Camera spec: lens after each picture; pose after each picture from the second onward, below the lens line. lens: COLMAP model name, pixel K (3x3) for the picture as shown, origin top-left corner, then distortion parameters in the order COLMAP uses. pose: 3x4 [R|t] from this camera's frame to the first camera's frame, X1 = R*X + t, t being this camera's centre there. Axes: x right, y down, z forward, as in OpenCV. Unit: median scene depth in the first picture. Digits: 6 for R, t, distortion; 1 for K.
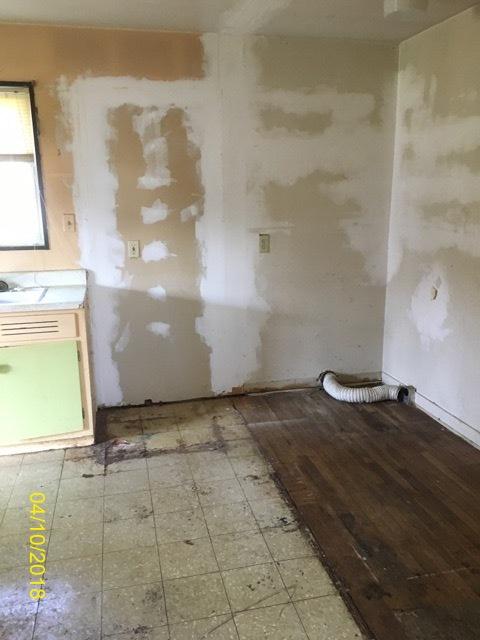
lens RADIAL K [[538.1, 0, 240.6], [0, 538.1, 321.3], [0, 0, 1]] dist [0.036203, -0.049039]
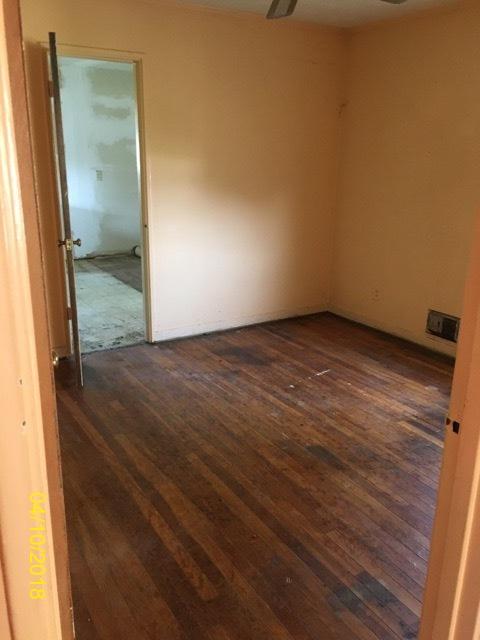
lens RADIAL K [[538.1, 0, 240.9], [0, 538.1, 318.5], [0, 0, 1]] dist [0.036203, -0.049039]
pose [[0.945703, -0.067214, 0.318008, -0.124484], [0.049629, 0.996773, 0.063088, 0.265907], [-0.321222, -0.043880, 0.945987, -1.002896]]
